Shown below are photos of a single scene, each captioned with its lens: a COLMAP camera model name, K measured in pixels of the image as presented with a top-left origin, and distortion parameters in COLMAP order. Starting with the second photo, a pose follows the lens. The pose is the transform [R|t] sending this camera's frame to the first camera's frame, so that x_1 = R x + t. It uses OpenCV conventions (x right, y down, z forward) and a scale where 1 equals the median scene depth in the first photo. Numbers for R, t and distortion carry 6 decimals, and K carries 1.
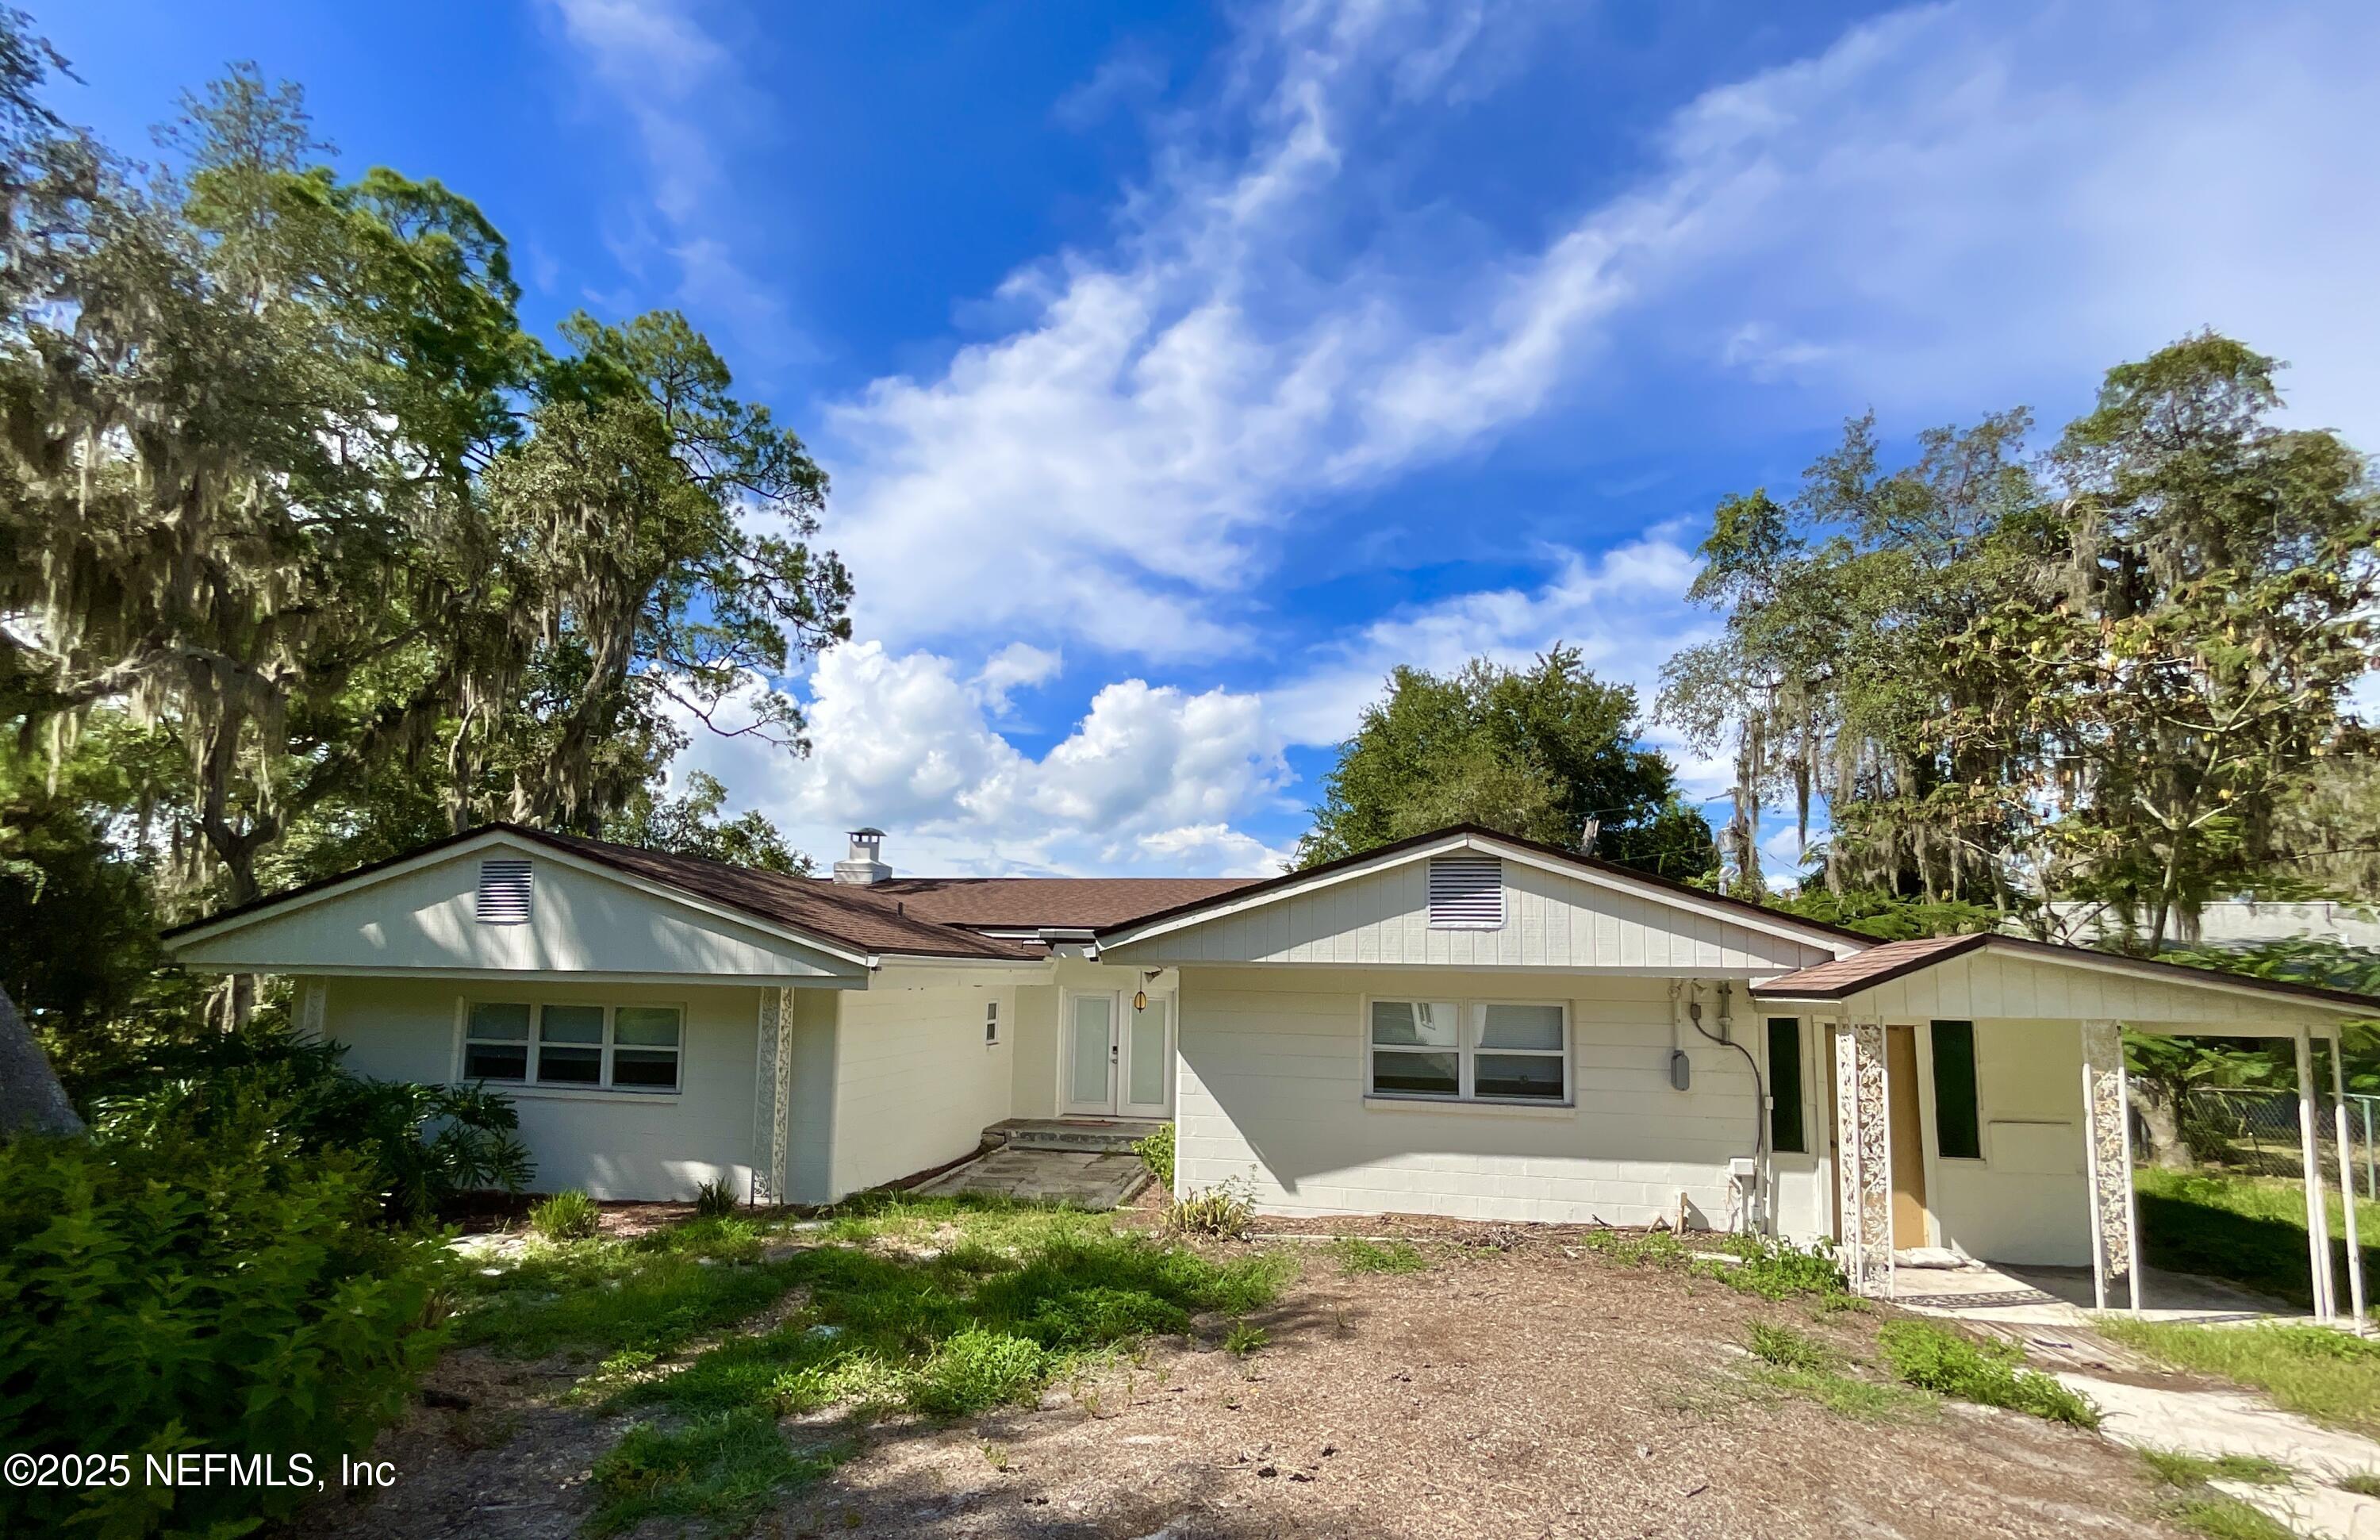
lens RADIAL K [[968.9, 0, 1190.3], [0, 968.9, 898.4], [0, 0, 1]] dist [0.008819, -0.000121]
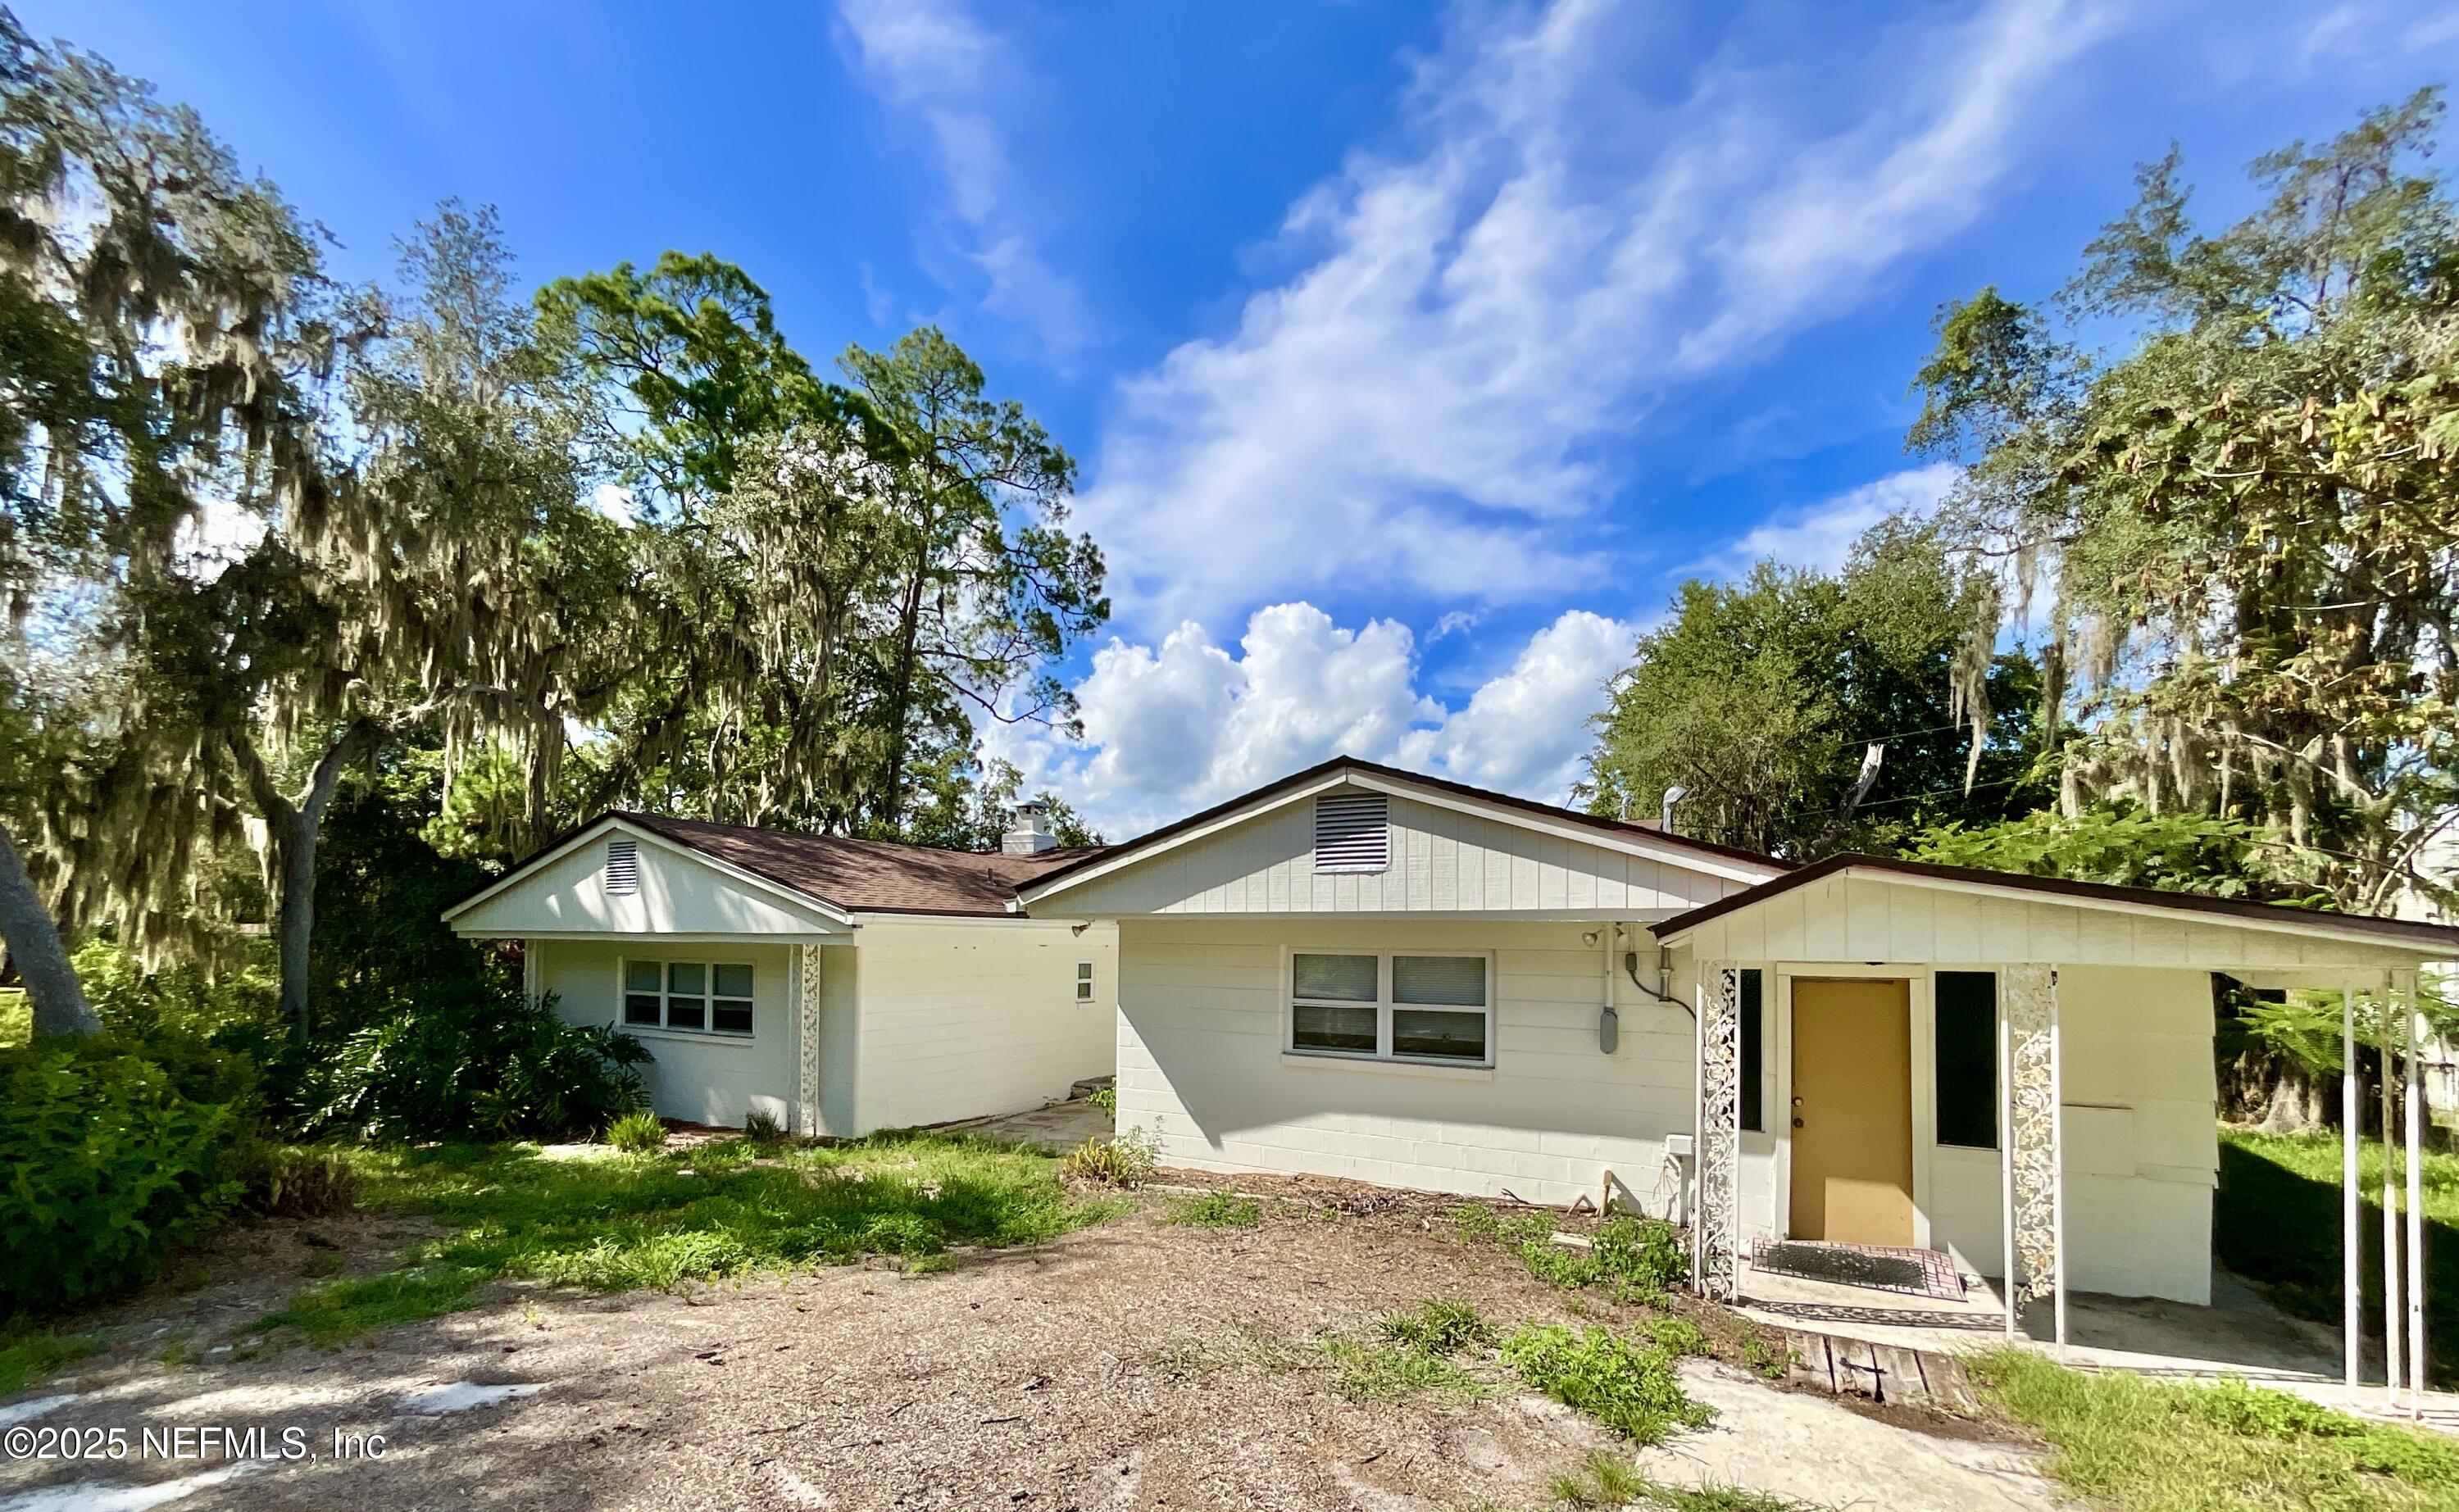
lens RADIAL K [[1004.7, 0, 1229.7], [0, 1004.7, 925.5], [0, 0, 1]] dist [0.013931, 0.000213]
pose [[0.948798, -0.013801, -0.315581, 0.303470], [0.031616, 0.998177, 0.051403, 0.018378], [0.314296, -0.058749, 0.947505, 0.037730]]
